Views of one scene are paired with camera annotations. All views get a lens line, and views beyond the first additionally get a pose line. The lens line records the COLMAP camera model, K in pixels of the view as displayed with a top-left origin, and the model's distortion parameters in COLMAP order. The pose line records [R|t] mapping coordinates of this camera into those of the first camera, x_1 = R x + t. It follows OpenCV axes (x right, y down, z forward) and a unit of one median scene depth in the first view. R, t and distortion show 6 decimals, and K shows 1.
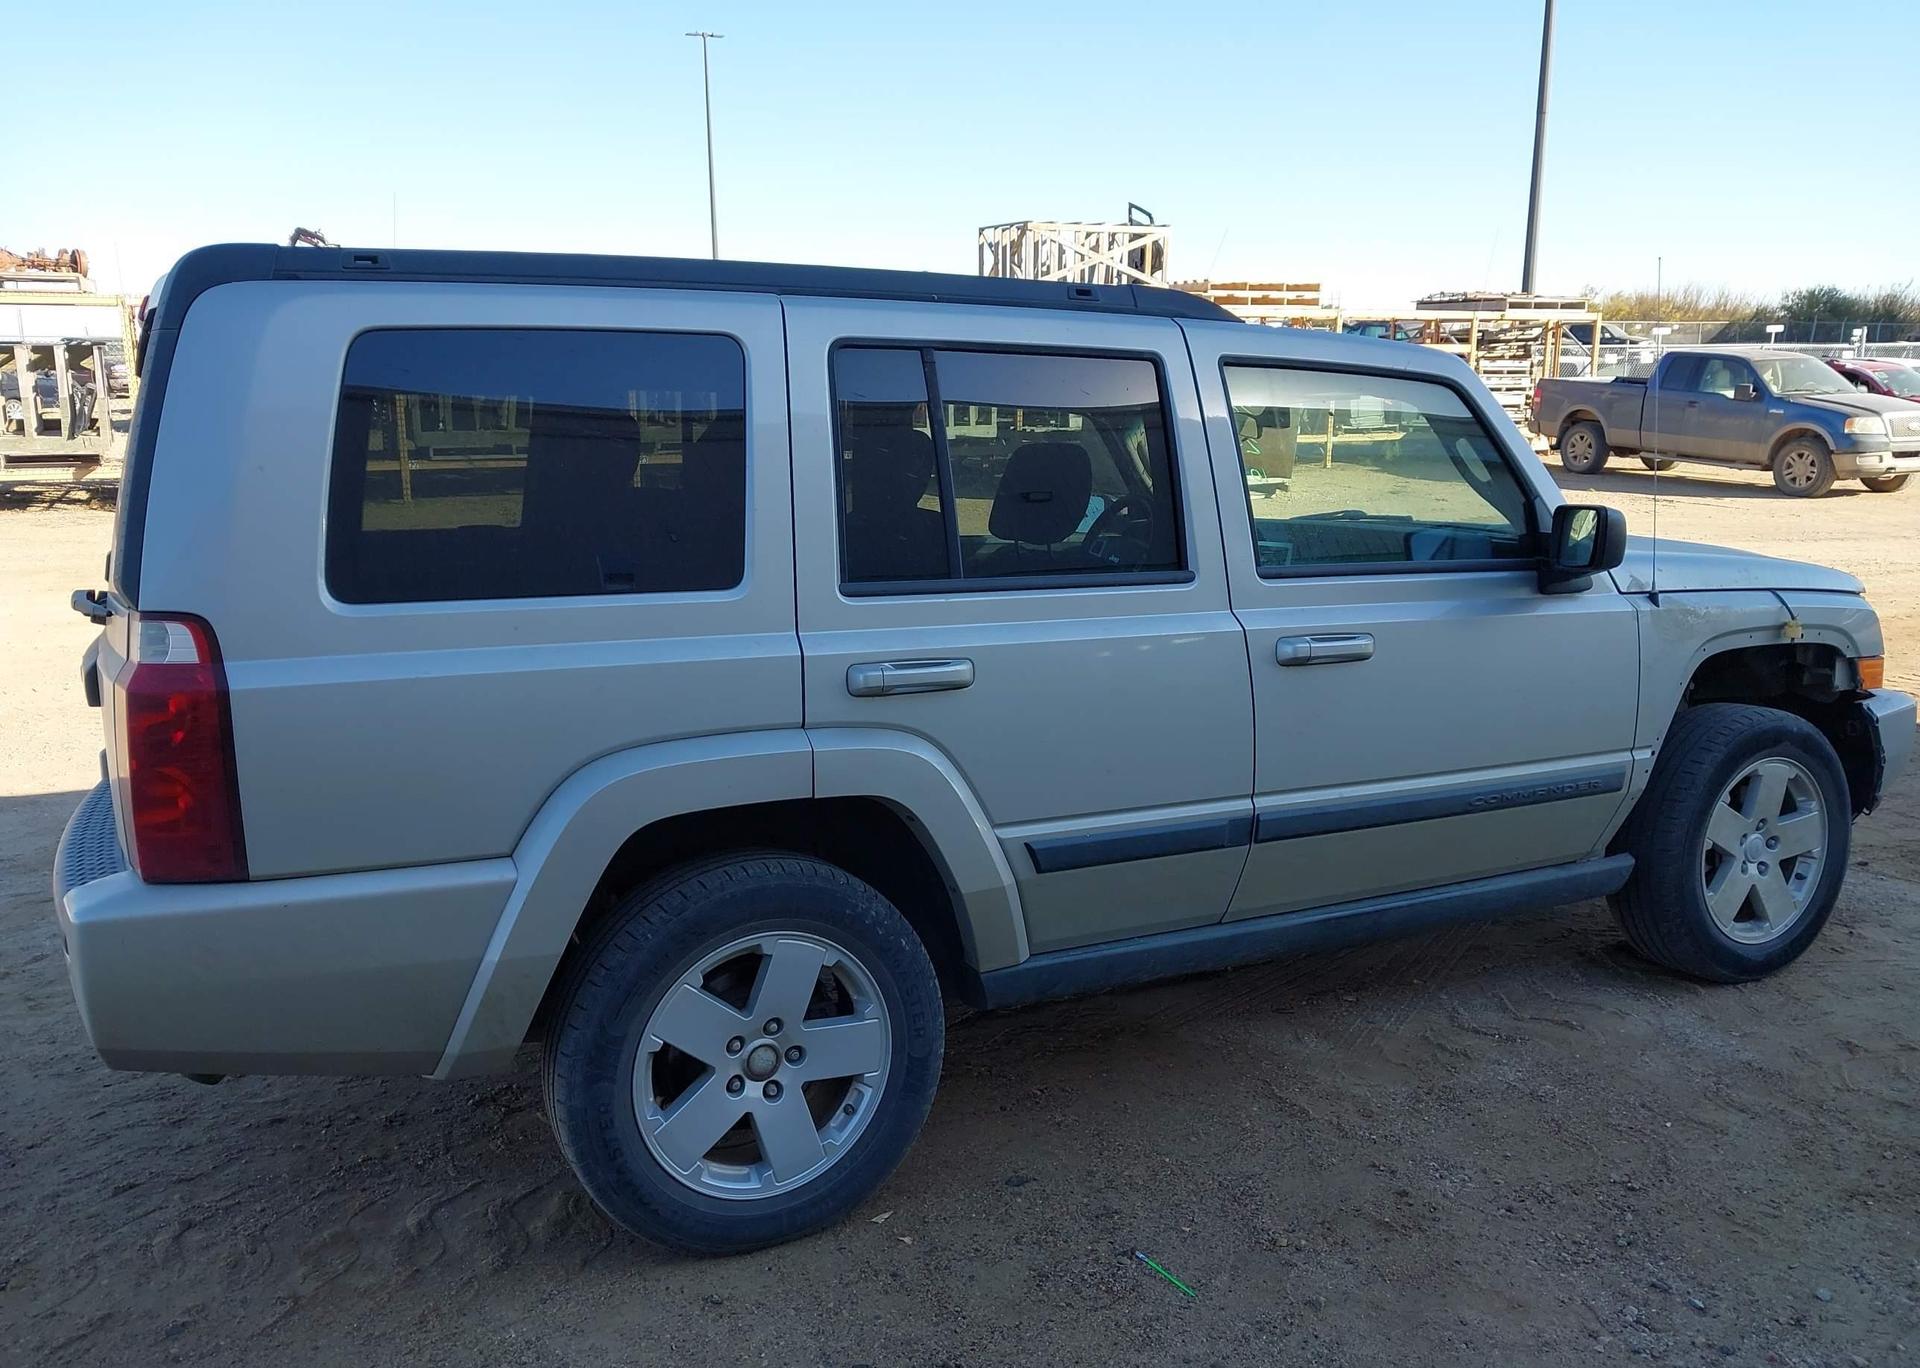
lens RADIAL K [[1485.9, 0, 960.0], [0, 1485.9, 684.0], [0, 0, 1]] dist [0.094741, -0.165337]
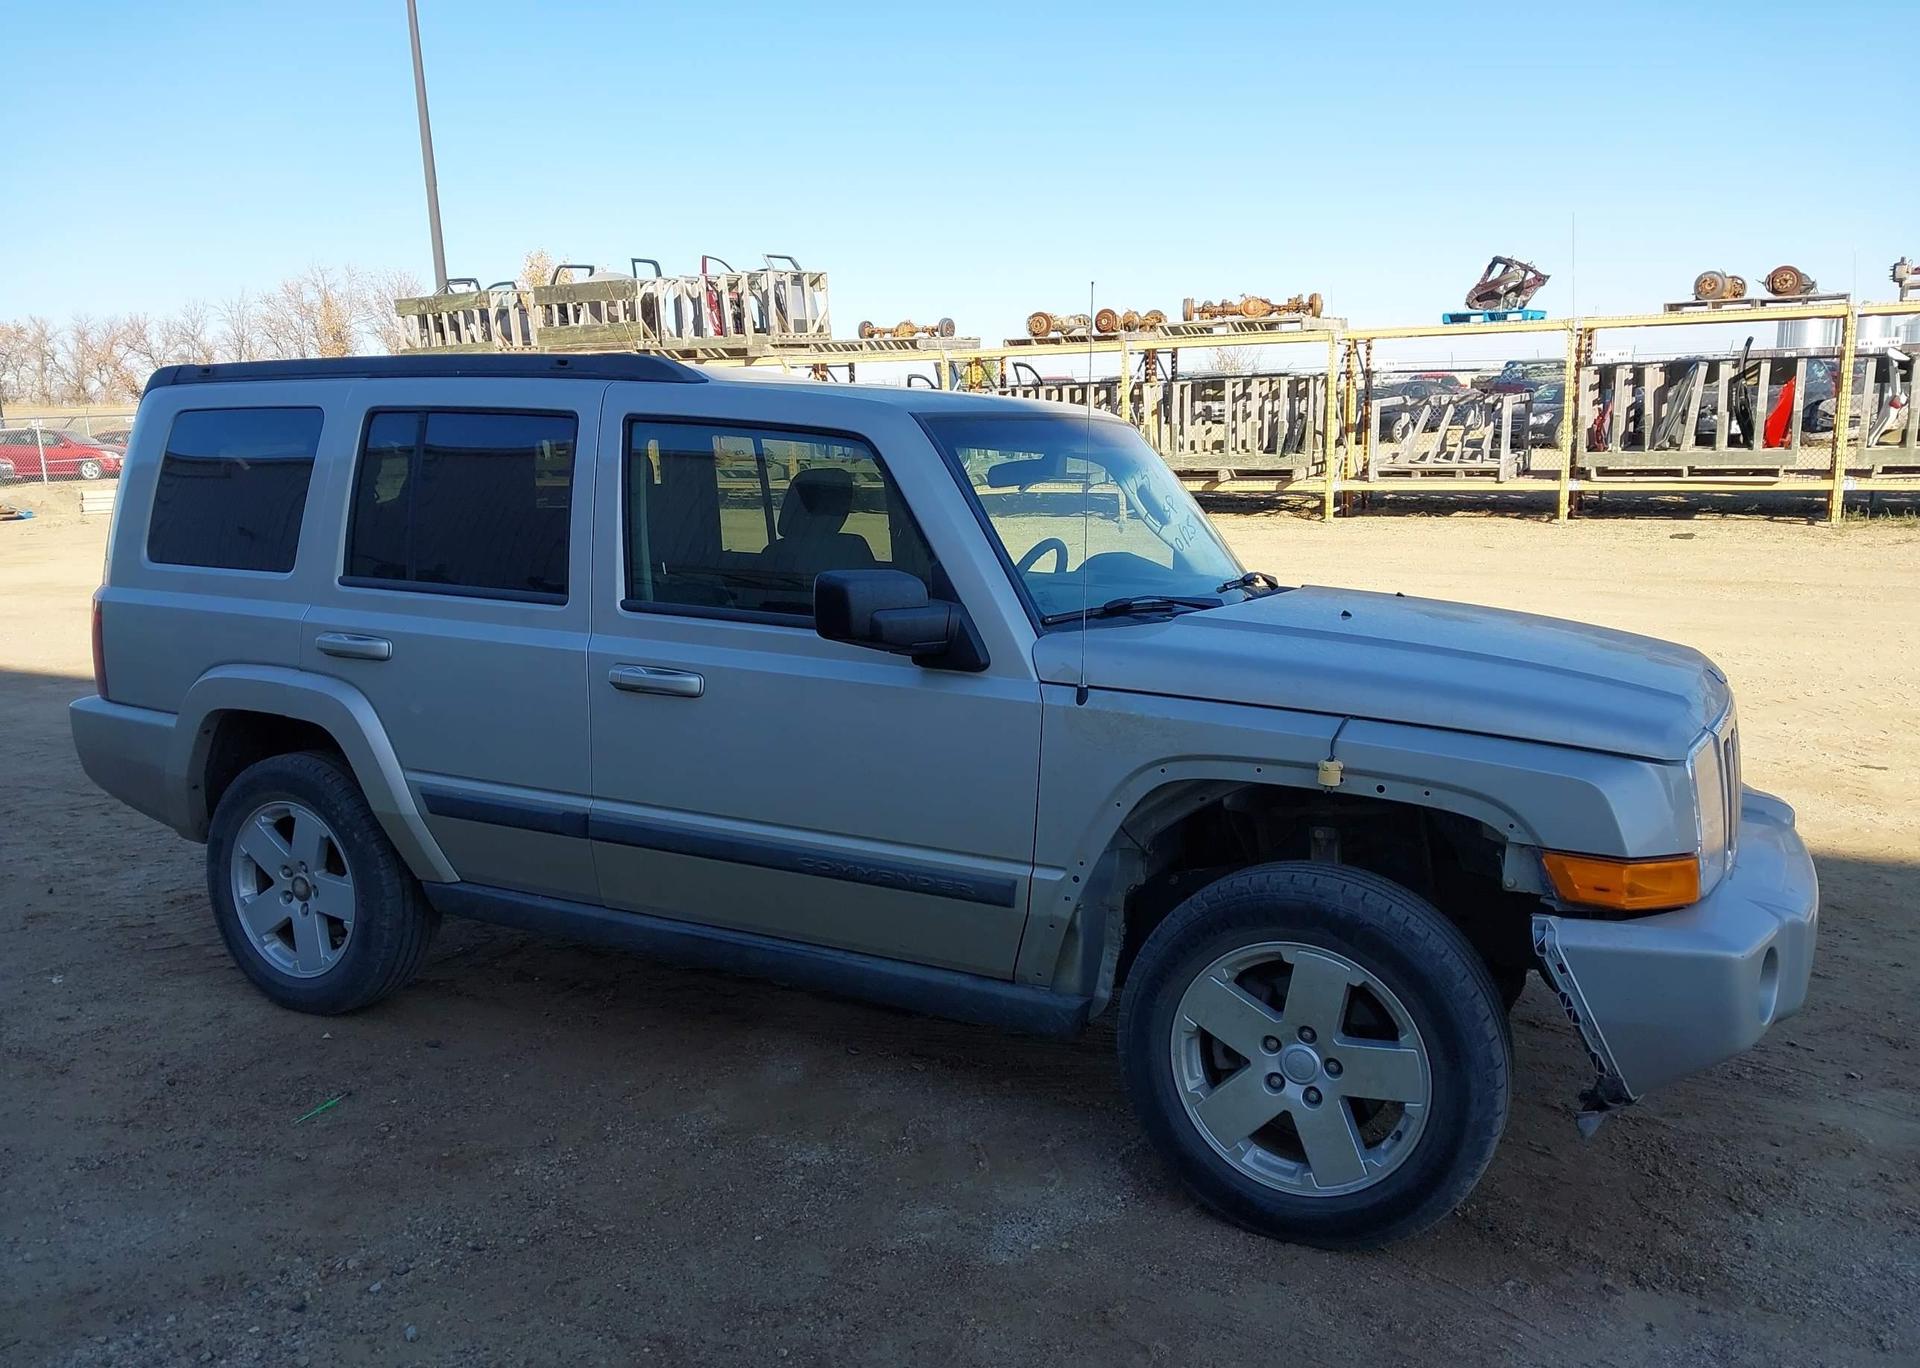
lens RADIAL K [[1485.9, 0, 960.0], [0, 1485.9, 684.0], [0, 0, 1]] dist [0.094741, -0.165337]
pose [[0.583985, 0.134281, -0.800581, 1.346803], [-0.140643, 0.988045, 0.063132, -0.130281], [0.799488, 0.075728, 0.595890, 0.571877]]
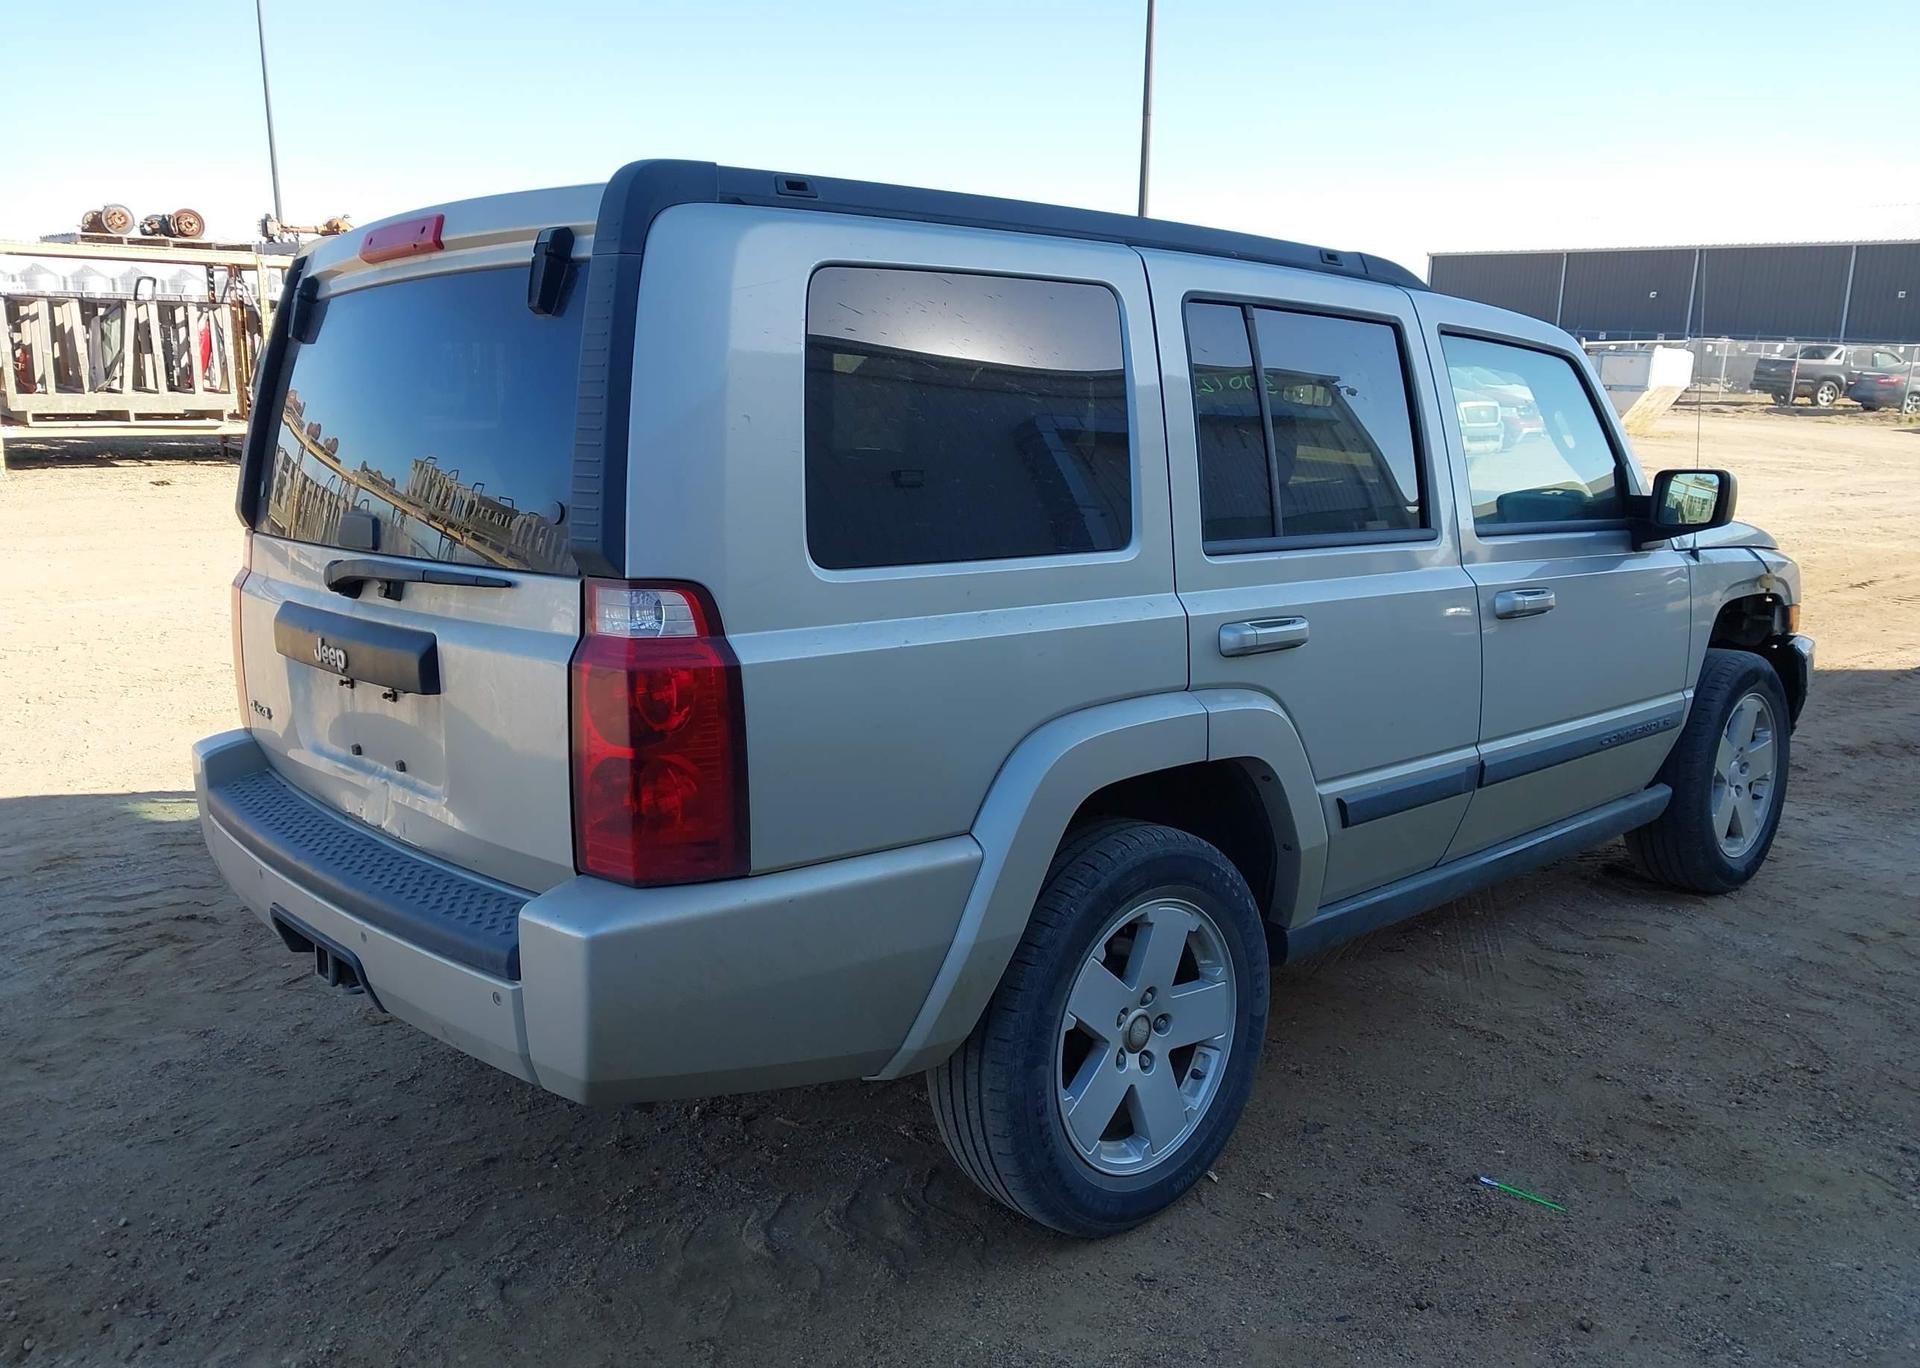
lens RADIAL K [[1485.9, 0, 960.0], [0, 1485.9, 684.0], [0, 0, 1]] dist [0.094741, -0.165337]
pose [[0.961277, -0.034335, 0.273438, -0.471015], [0.030380, 0.999364, 0.018688, 0.002444], [-0.273905, -0.009657, 0.961708, 0.087814]]
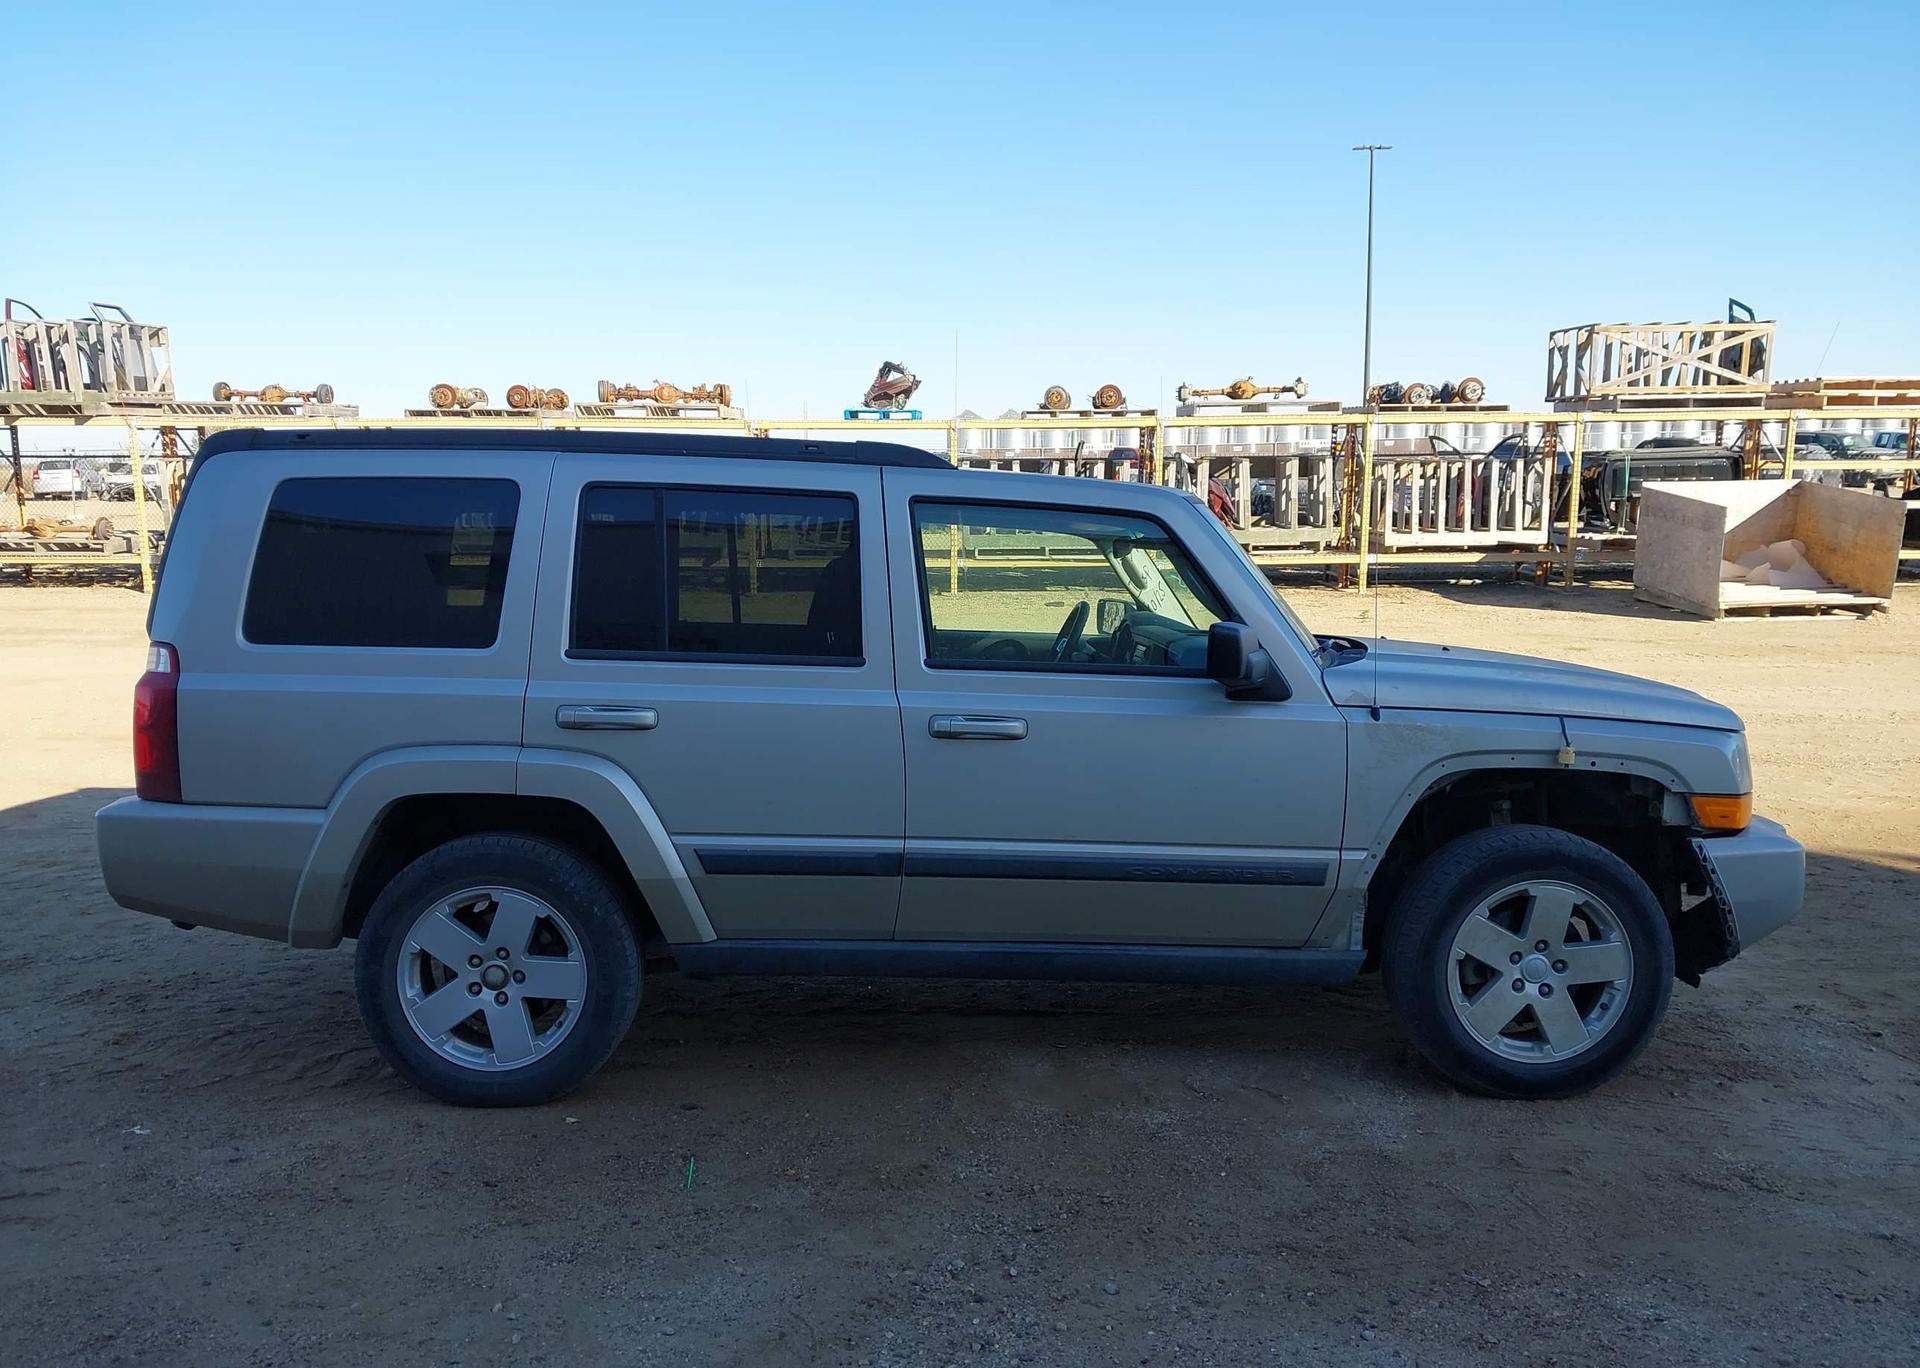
lens RADIAL K [[1464.4, 0, 960.0], [0, 1464.4, 684.0], [0, 0, 1]] dist [0.051571, -0.078716]
pose [[0.901546, 0.061572, -0.428280, 0.806138], [-0.088769, 0.995089, -0.043802, -0.005537], [0.423479, 0.077507, 0.902584, -0.106306]]
